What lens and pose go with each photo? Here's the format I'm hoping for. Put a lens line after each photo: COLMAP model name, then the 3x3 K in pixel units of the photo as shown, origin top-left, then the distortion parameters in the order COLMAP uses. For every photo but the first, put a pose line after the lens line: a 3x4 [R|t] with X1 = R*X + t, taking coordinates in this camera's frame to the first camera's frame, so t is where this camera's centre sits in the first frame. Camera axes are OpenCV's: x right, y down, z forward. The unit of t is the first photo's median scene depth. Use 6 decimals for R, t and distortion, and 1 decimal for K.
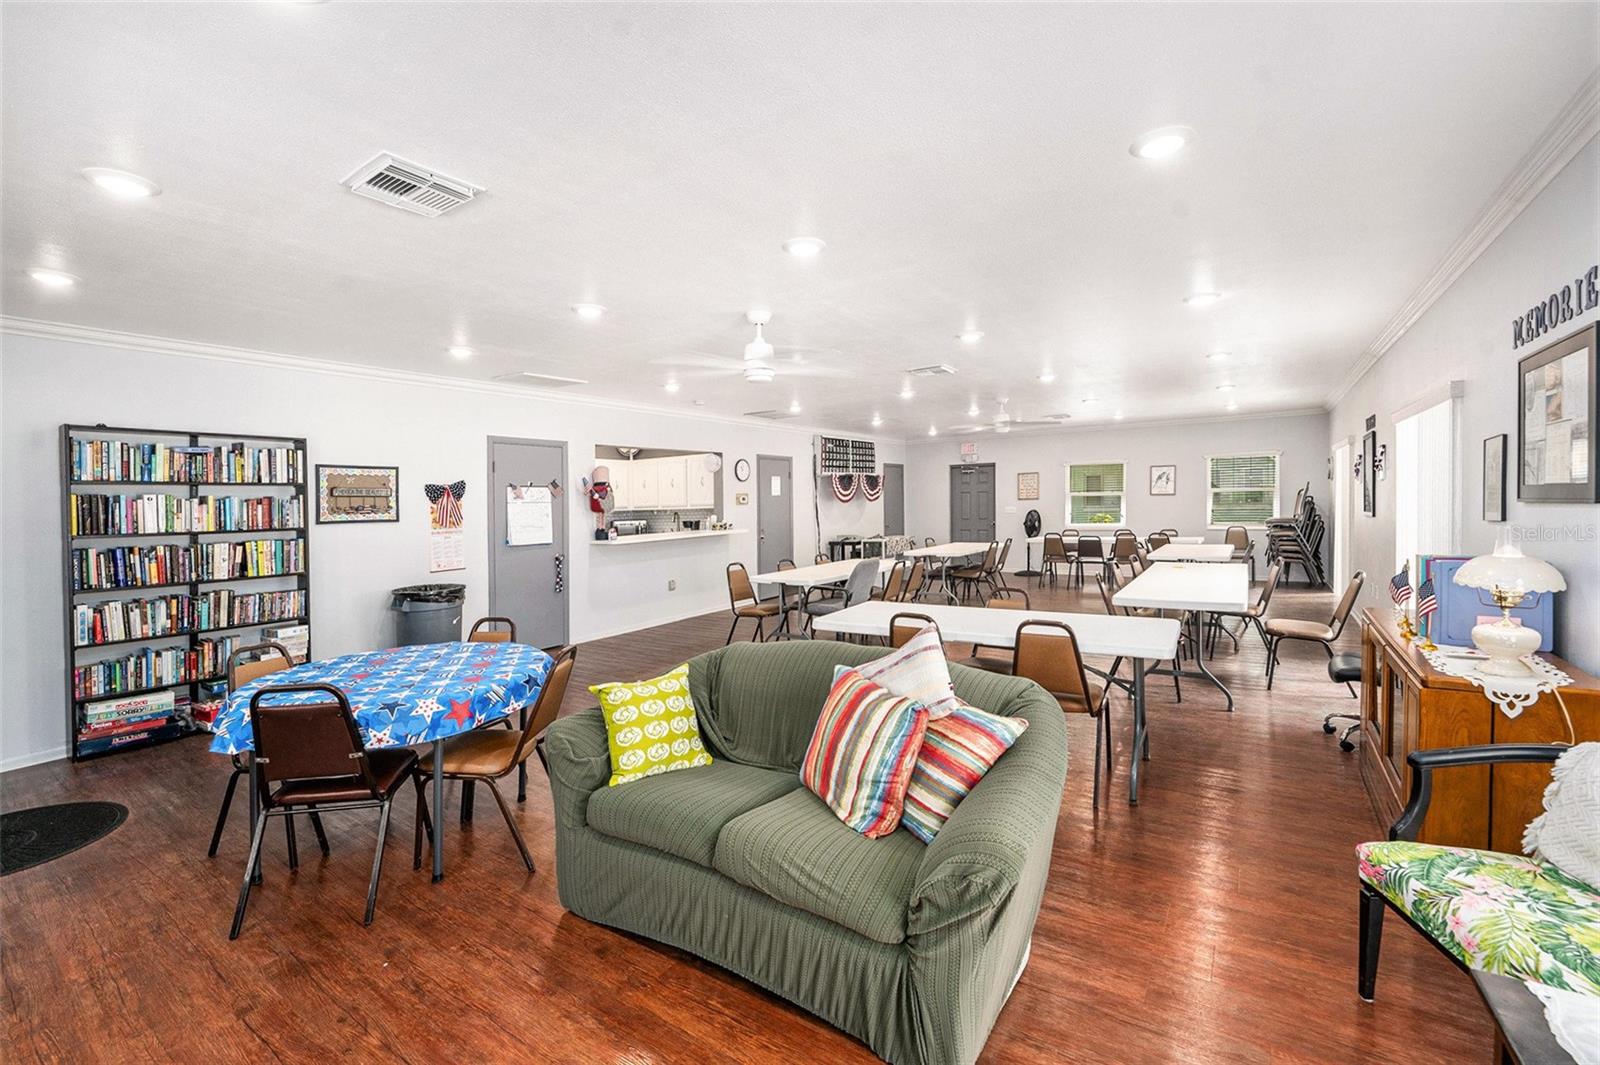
lens RADIAL K [[661.0, 0, 803.6], [0, 661.0, 512.0], [0, 0, 1]] dist [-0.035390, 0.000098]
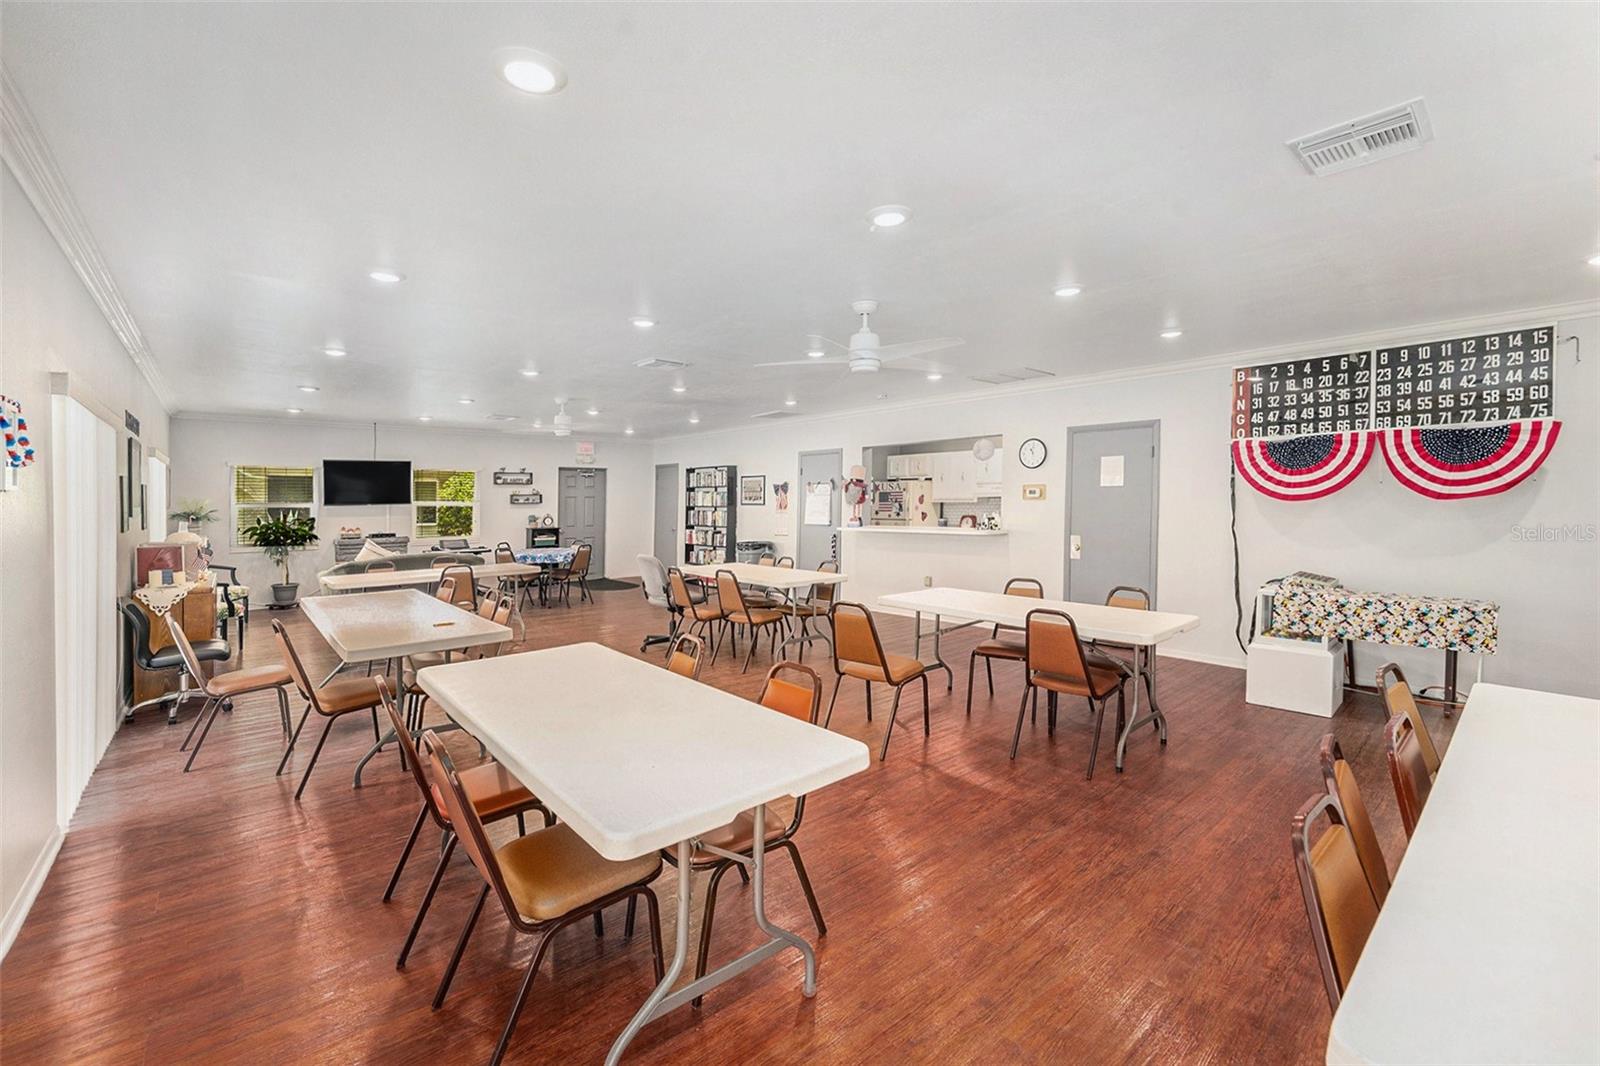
lens RADIAL K [[661.0, 0, 803.6], [0, 661.0, 512.5], [0, 0, 1]] dist [-0.035390, 0.000098]
pose [[-0.249202, 0.027949, -0.968048, 0.693669], [-0.016448, 0.999317, 0.033086, -0.016531], [0.968312, 0.024168, -0.248572, 0.933018]]
